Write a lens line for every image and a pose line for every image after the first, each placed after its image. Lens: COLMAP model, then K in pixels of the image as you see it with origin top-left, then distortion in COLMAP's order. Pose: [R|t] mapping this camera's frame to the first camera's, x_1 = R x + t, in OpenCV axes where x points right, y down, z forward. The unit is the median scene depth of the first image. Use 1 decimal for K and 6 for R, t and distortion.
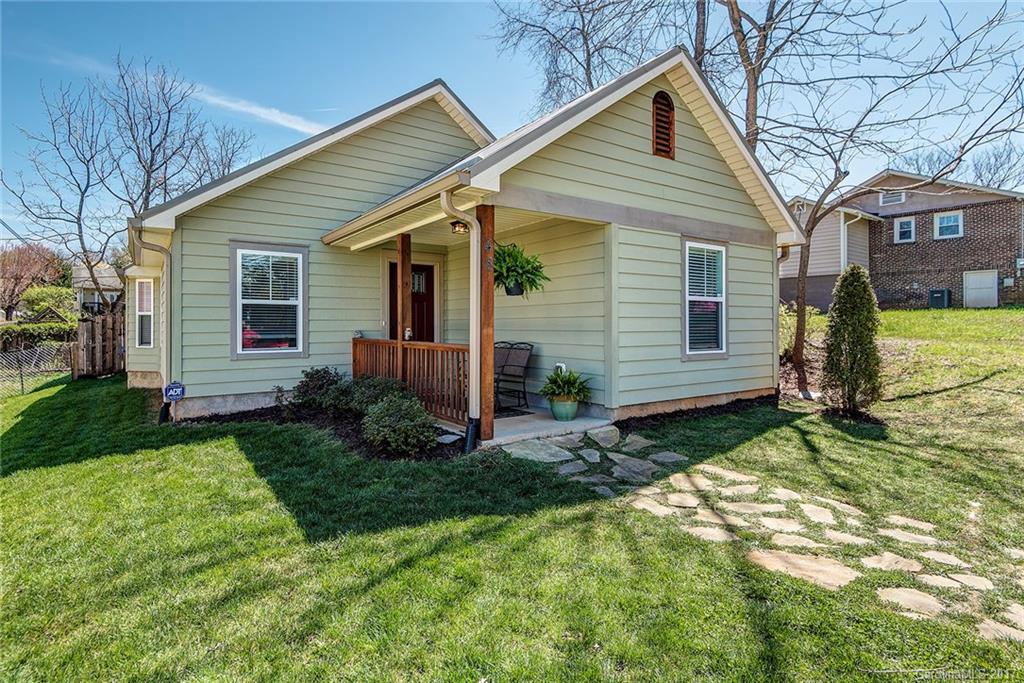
lens RADIAL K [[525.4, 0, 508.6], [0, 525.4, 317.8], [0, 0, 1]] dist [0.033556, -0.031476]
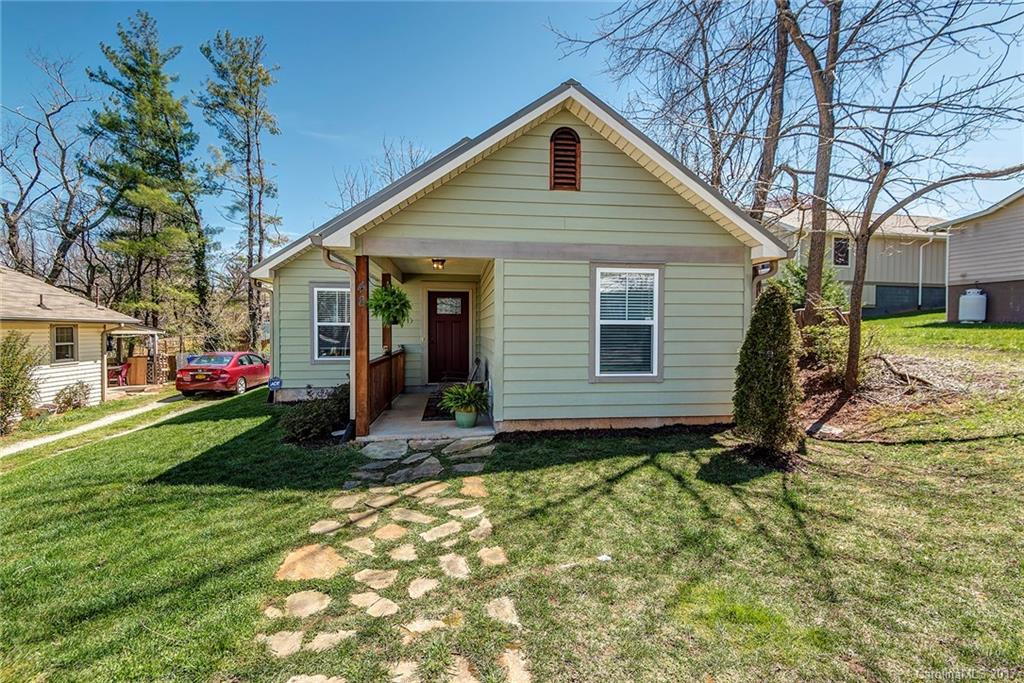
lens RADIAL K [[462.0, 0, 493.2], [0, 462.0, 337.4], [0, 0, 1]] dist [0.017398, -0.000441]
pose [[0.892359, 0.012215, -0.451162, 0.501734], [0.000710, 0.999594, 0.028468, -0.029897], [0.451326, -0.025724, 0.891988, 0.083849]]
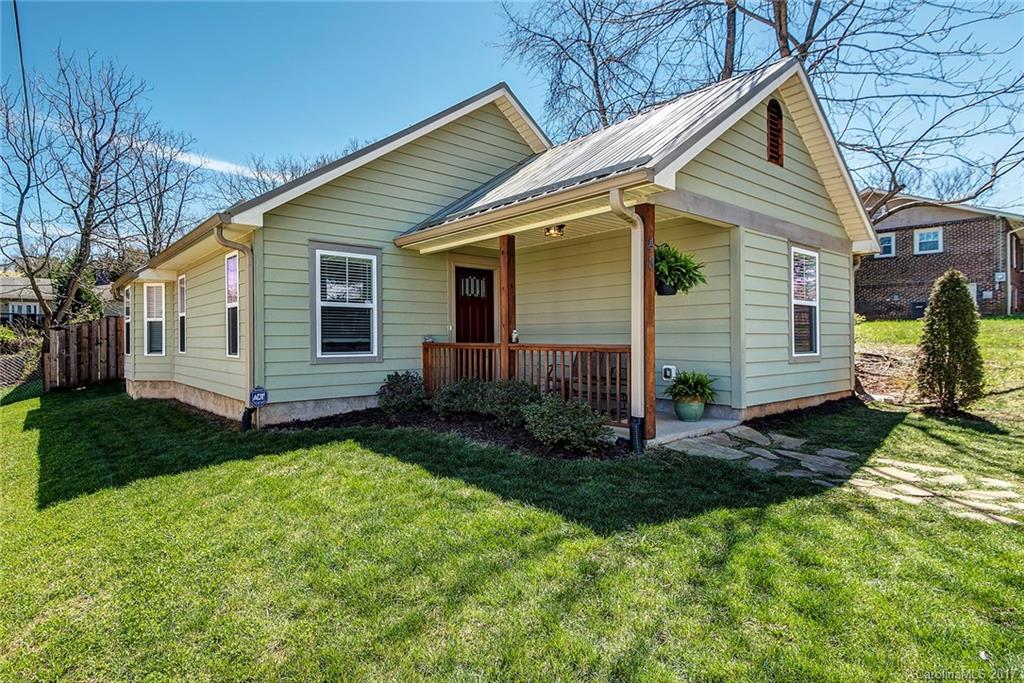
lens RADIAL K [[526.0, 0, 514.1], [0, 526.0, 327.2], [0, 0, 1]] dist [0.037371, -0.030155]
pose [[0.997084, 0.003567, 0.076231, -0.247378], [-0.003213, 0.999984, -0.004761, 0.016683], [-0.076246, 0.004502, 0.997079, 0.012316]]
